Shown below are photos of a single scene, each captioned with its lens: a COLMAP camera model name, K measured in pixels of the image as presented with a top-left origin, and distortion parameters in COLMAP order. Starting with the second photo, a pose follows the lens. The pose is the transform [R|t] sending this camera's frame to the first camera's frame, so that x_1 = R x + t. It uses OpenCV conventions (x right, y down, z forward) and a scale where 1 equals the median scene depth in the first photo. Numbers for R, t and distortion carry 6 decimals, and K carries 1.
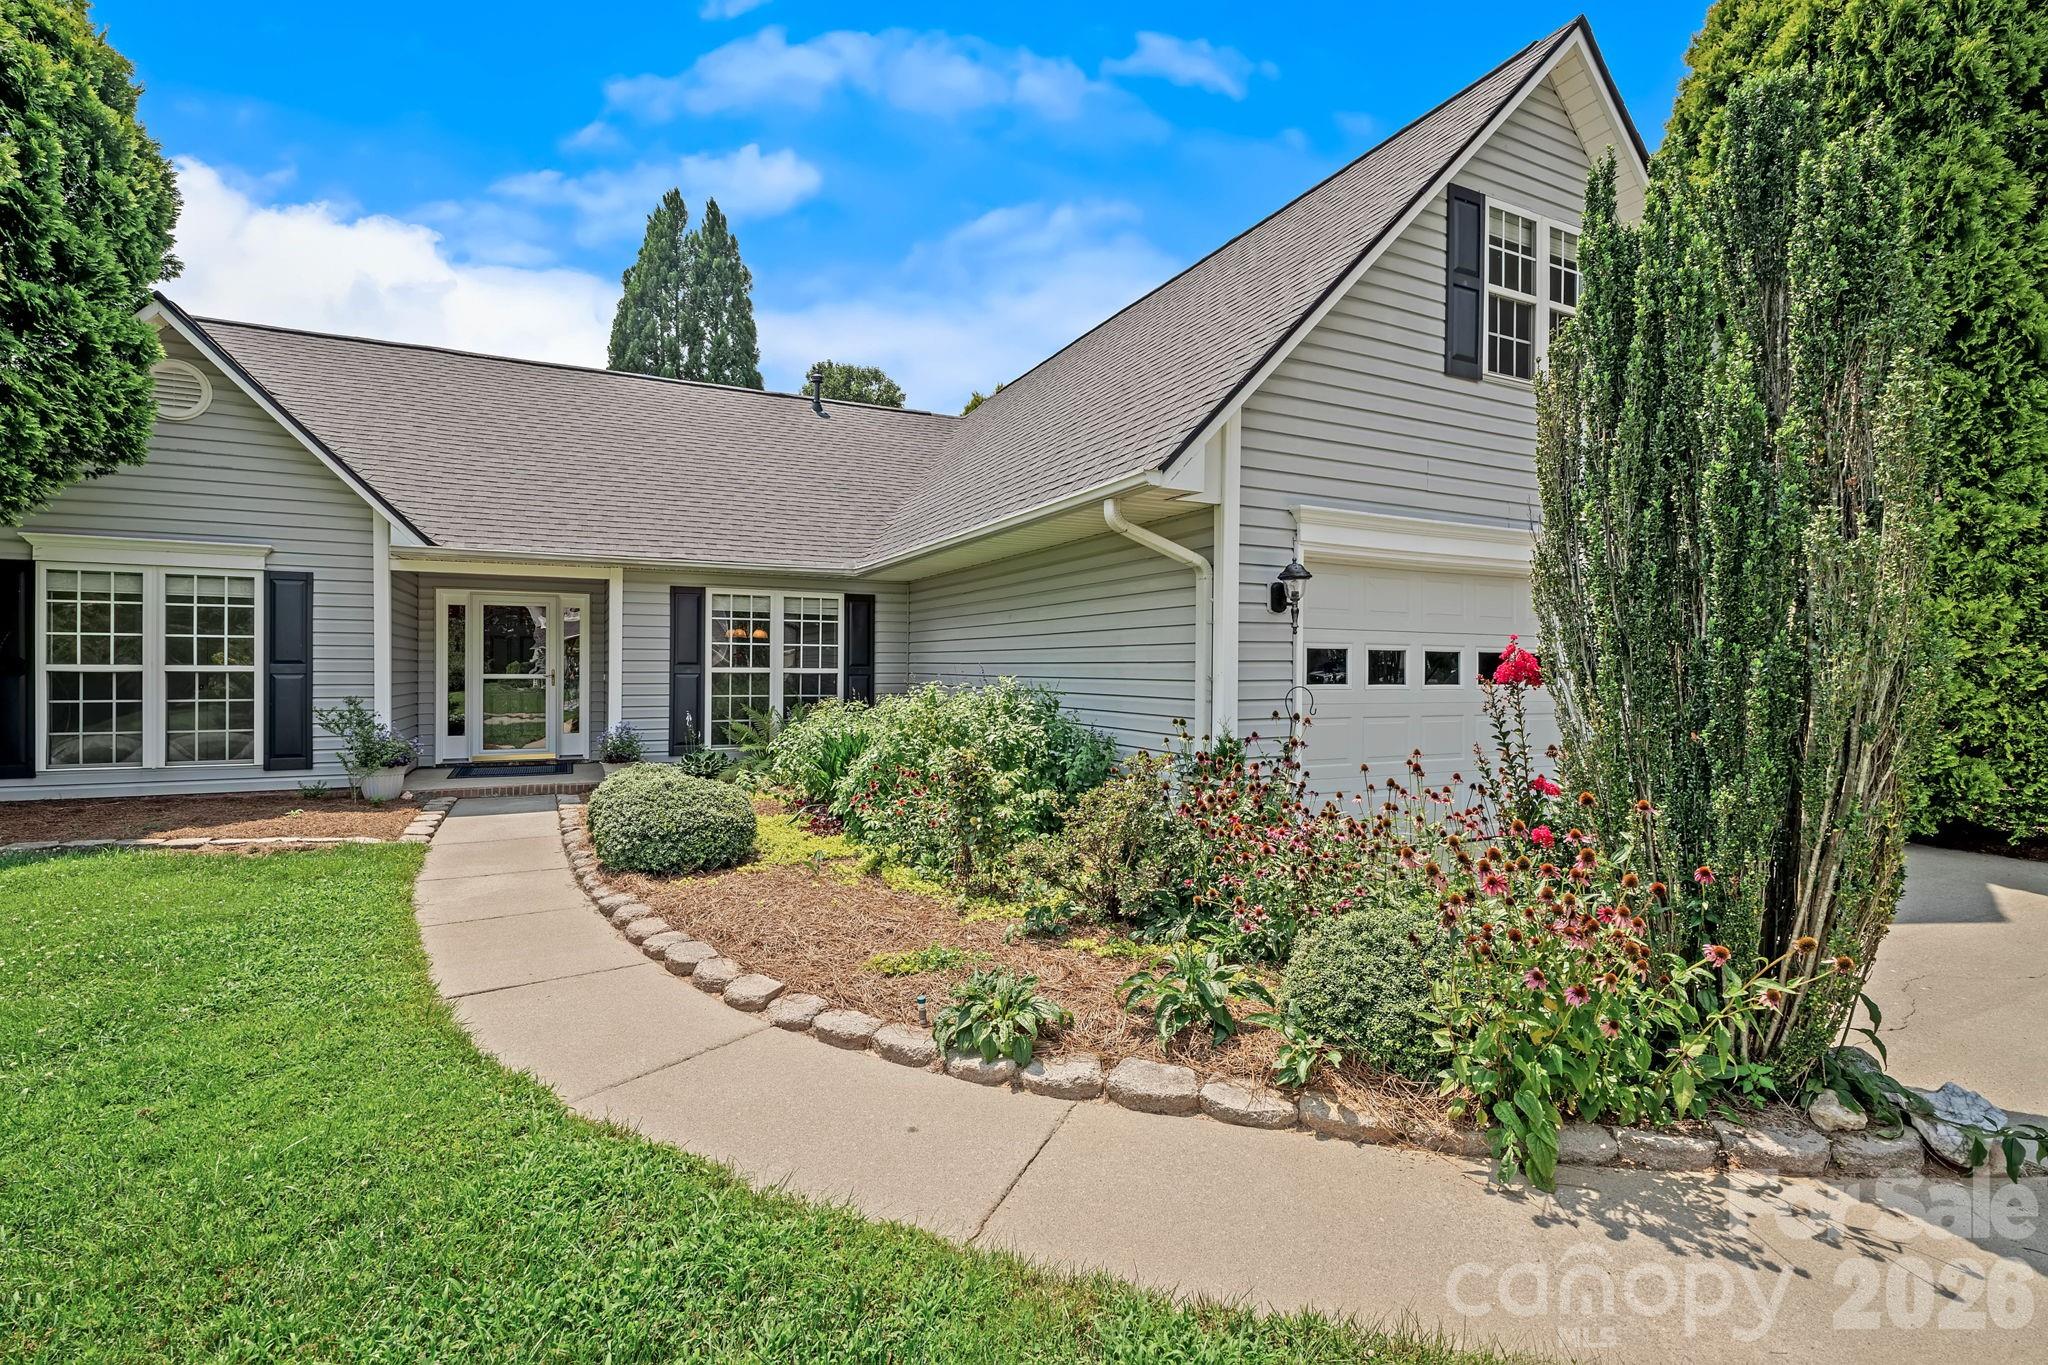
lens RADIAL K [[932.8, 0, 1017.9], [0, 932.8, 672.7], [0, 0, 1]] dist [-0.002717, -0.000287]
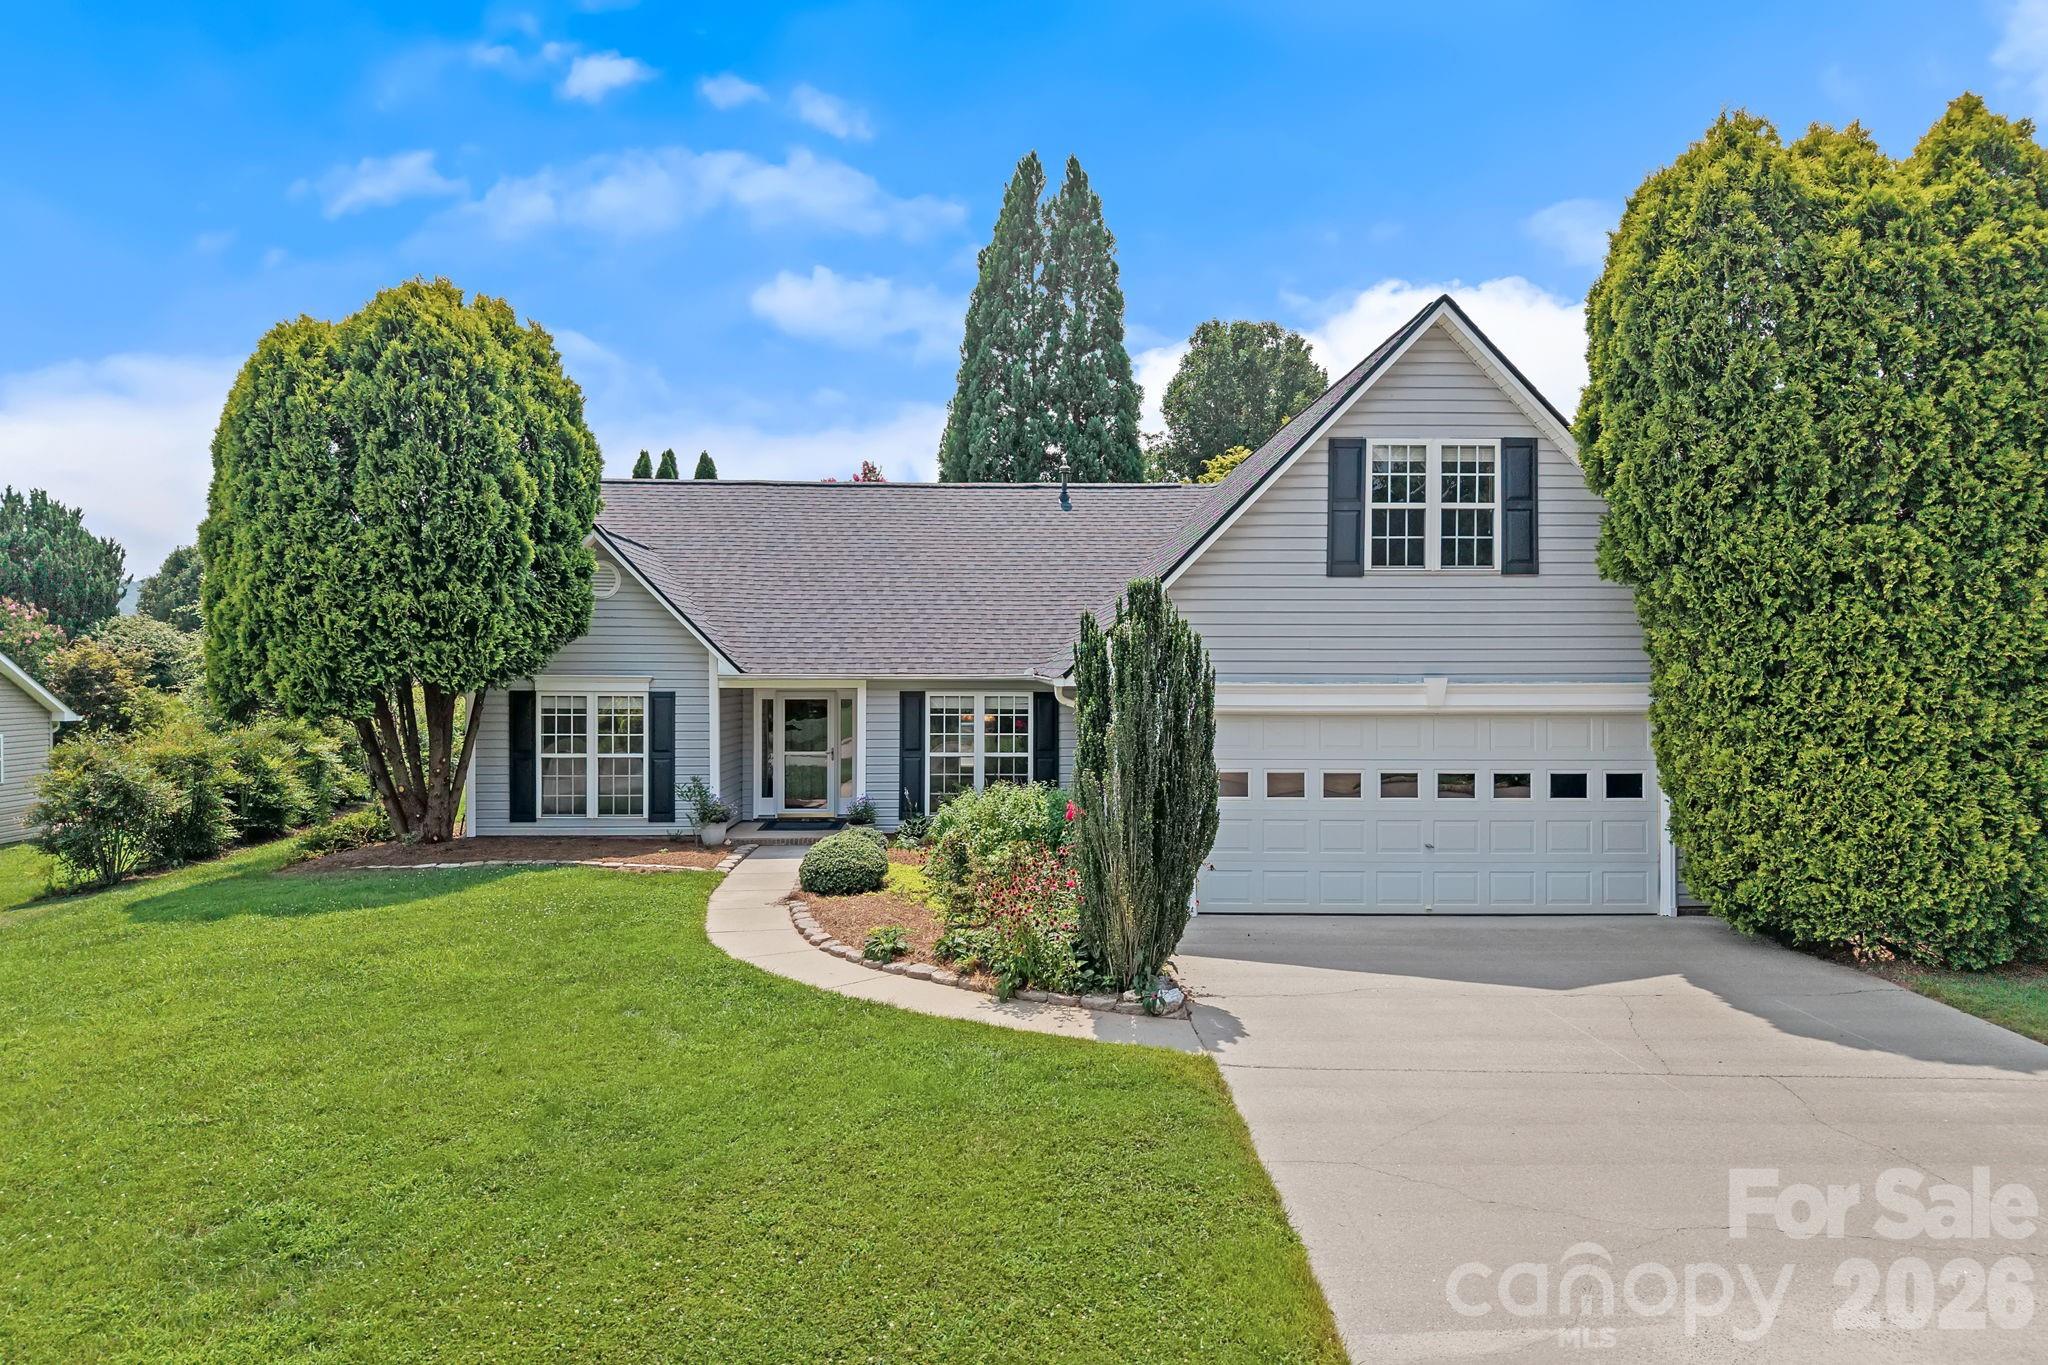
lens RADIAL K [[1384.2, 0, 1015.4], [0, 1384.2, 688.8], [0, 0, 1]] dist [0.041121, -0.044302]
pose [[0.910815, 0.000881, -0.412815, 0.699569], [0.002058, 0.999976, 0.006674, -0.131041], [0.412811, -0.006928, 0.910791, -0.850854]]
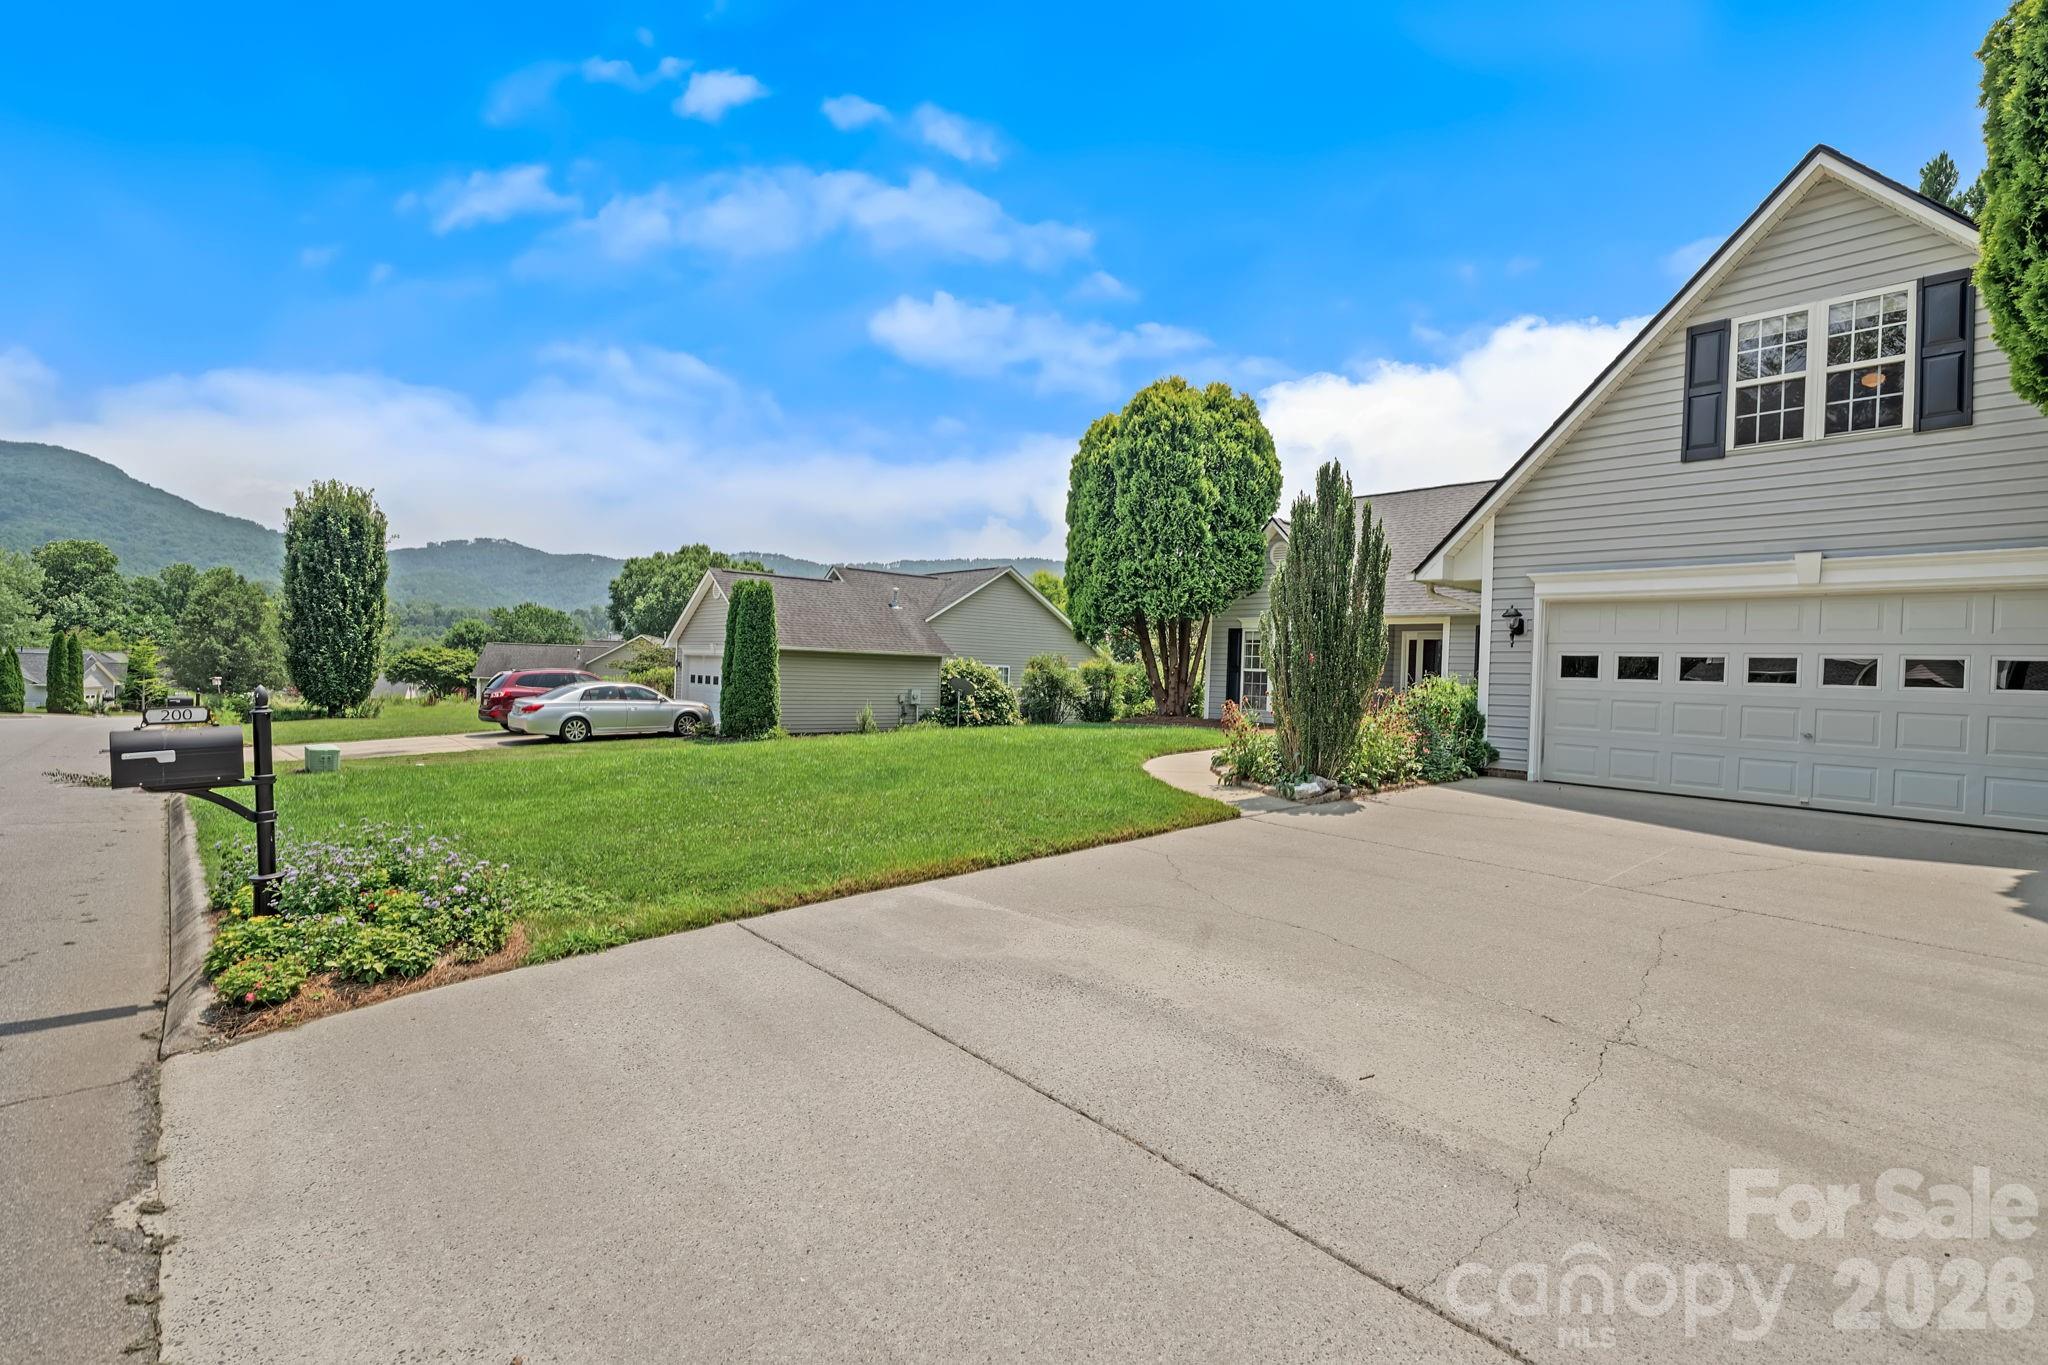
lens RADIAL K [[948.6, 0, 1015.9], [0, 948.6, 680.8], [0, 0, 1]] dist [-0.022449, 0.016865]
pose [[0.260252, 0.012982, -0.965453, 1.253600], [-0.037791, 0.999280, 0.003250, 0.038398], [0.964801, 0.035639, 0.260555, -0.275970]]
